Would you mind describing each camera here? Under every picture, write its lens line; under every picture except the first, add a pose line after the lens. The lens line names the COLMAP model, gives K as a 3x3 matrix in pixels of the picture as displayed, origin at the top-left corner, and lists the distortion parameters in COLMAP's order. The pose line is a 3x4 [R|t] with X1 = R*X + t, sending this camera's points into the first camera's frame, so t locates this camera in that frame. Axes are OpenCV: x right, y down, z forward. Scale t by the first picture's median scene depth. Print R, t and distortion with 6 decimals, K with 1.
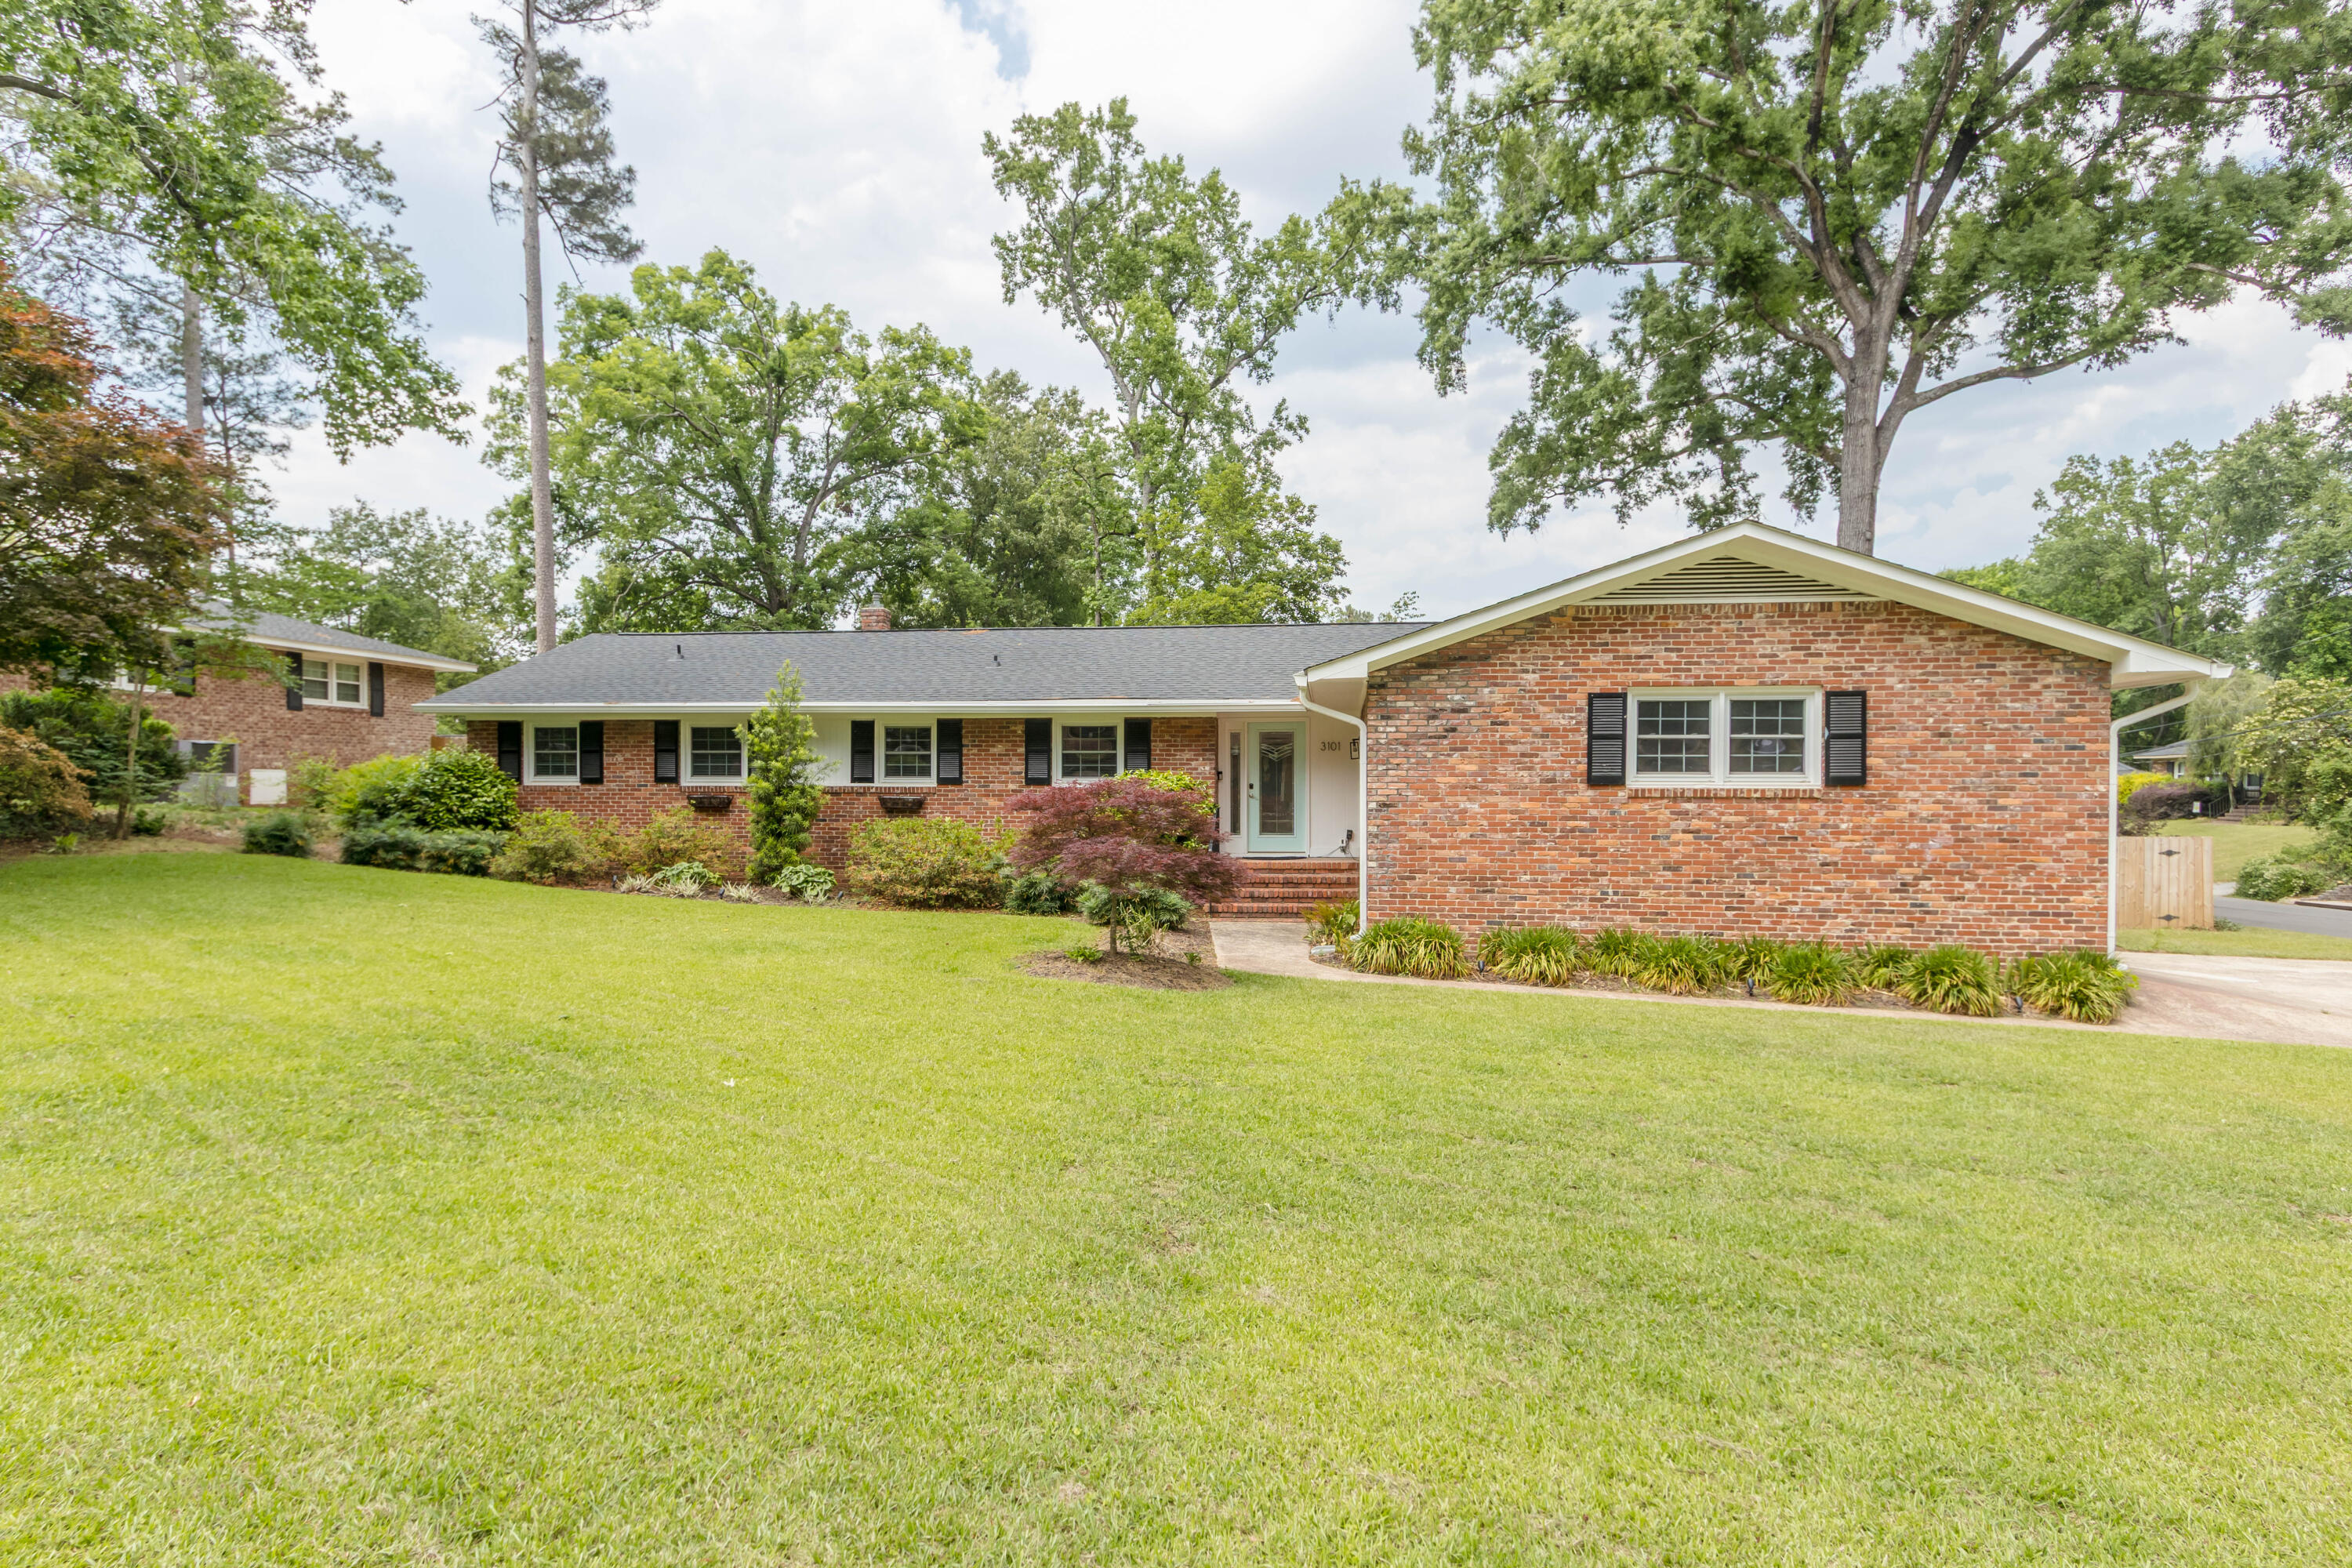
lens RADIAL K [[1285.4, 0, 1167.9], [0, 1285.4, 794.6], [0, 0, 1]] dist [0.009225, -0.001861]
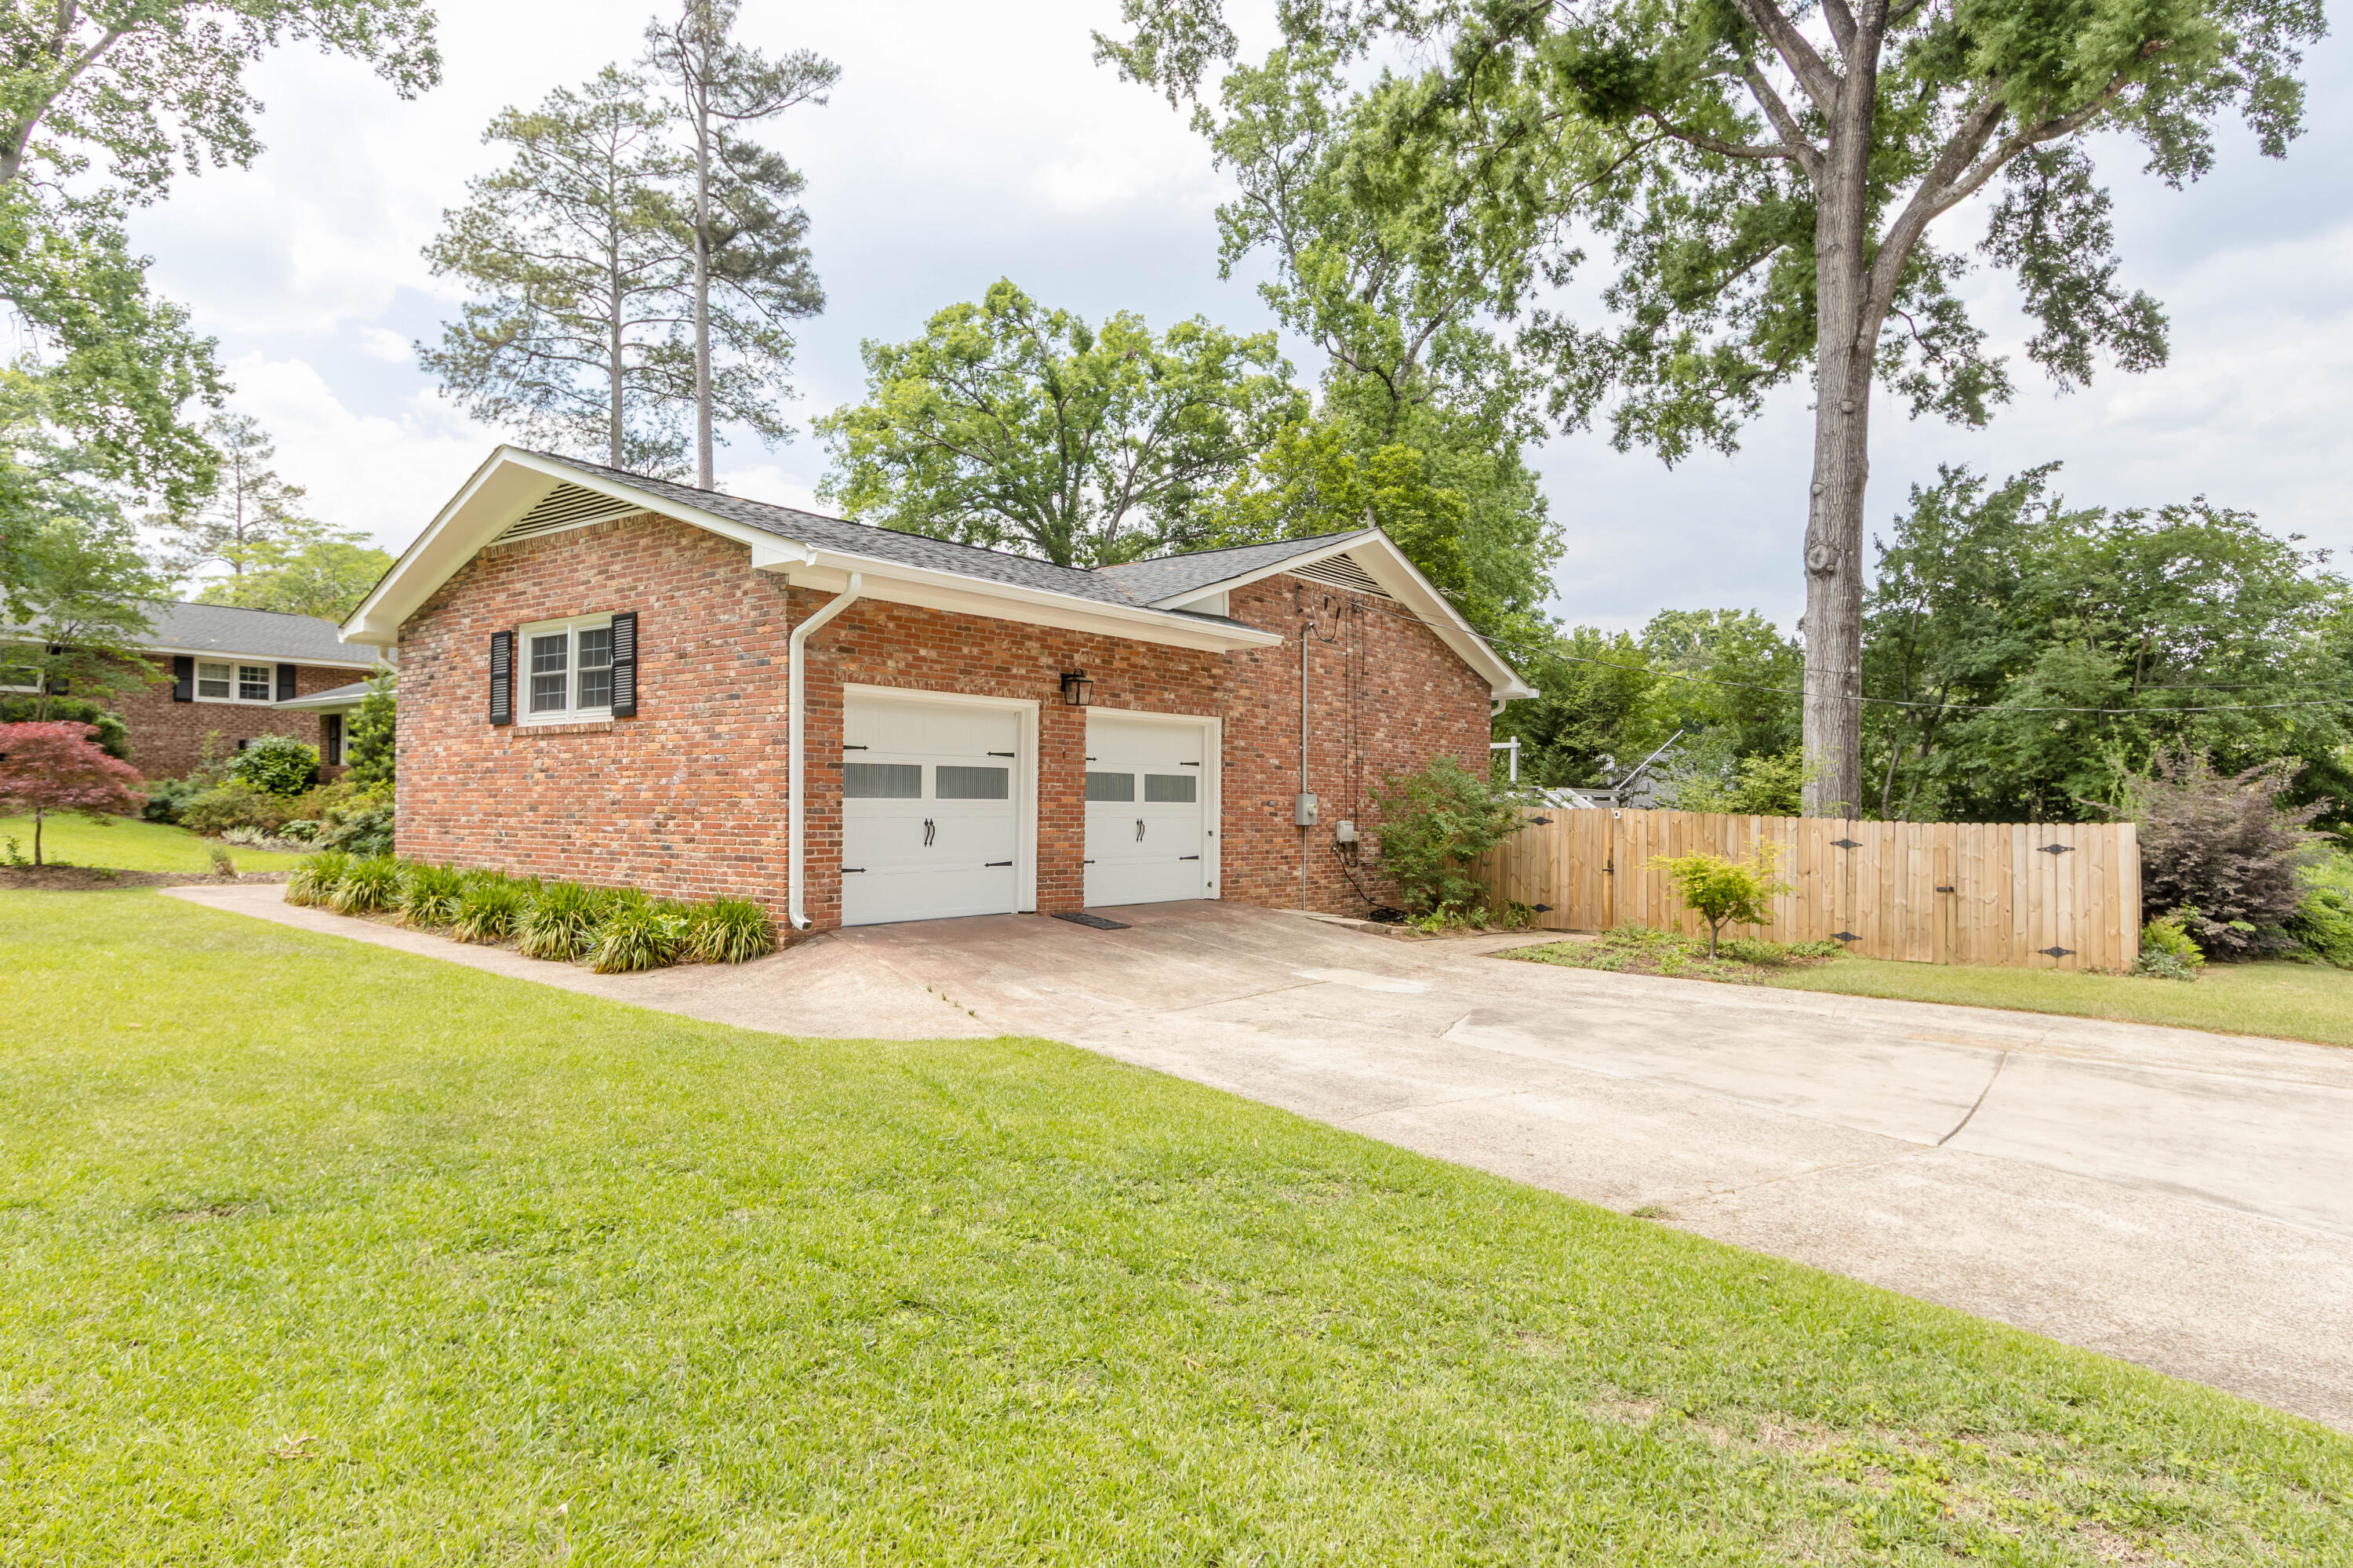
lens RADIAL K [[1421.9, 0, 1178.5], [0, 1421.9, 787.6], [0, 0, 1]] dist [0.007381, -0.001544]
pose [[0.862706, -0.005535, -0.505675, 0.954425], [-0.007820, 0.999674, -0.024285, 0.044924], [0.505645, 0.024905, 0.862382, 0.226262]]
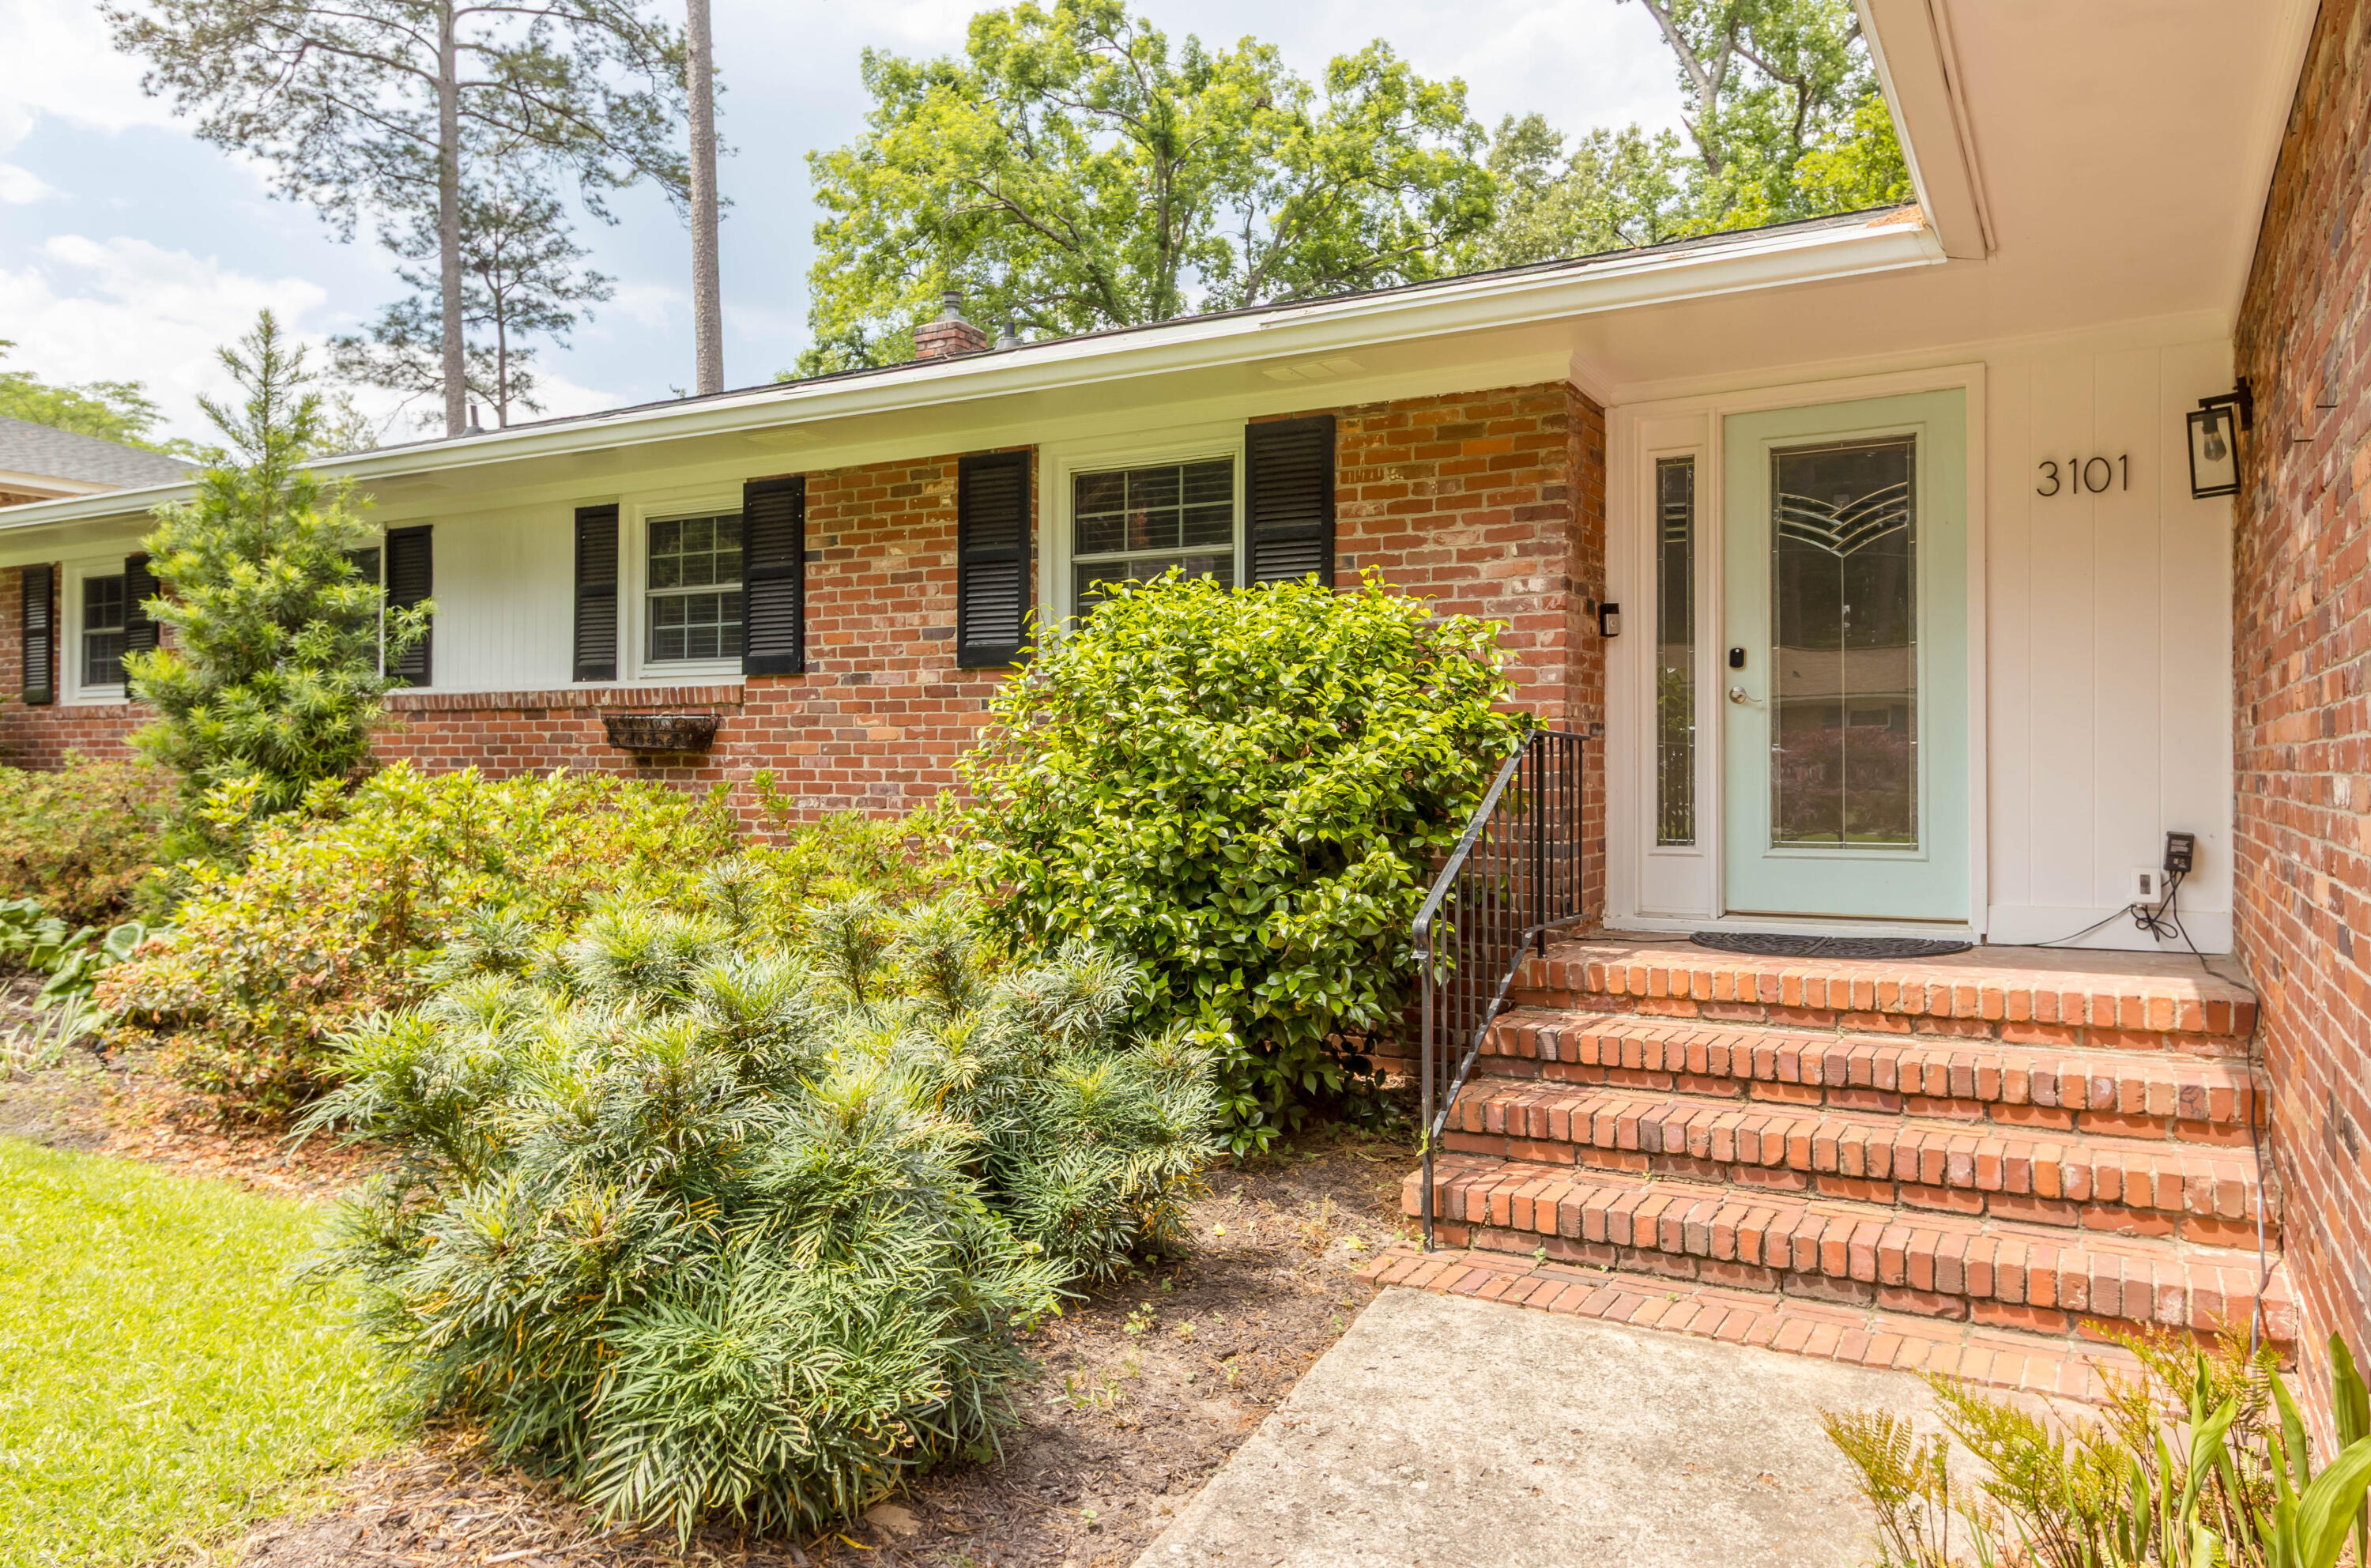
lens RADIAL K [[1586.5, 0, 1216.0], [0, 1586.5, 743.5], [0, 0, 1]] dist [0.006048, 0.003663]
pose [[0.927380, -0.005744, -0.374076, 0.087556], [-0.002393, 0.999771, -0.021282, 0.017696], [0.374113, 0.020632, 0.927154, 0.668602]]
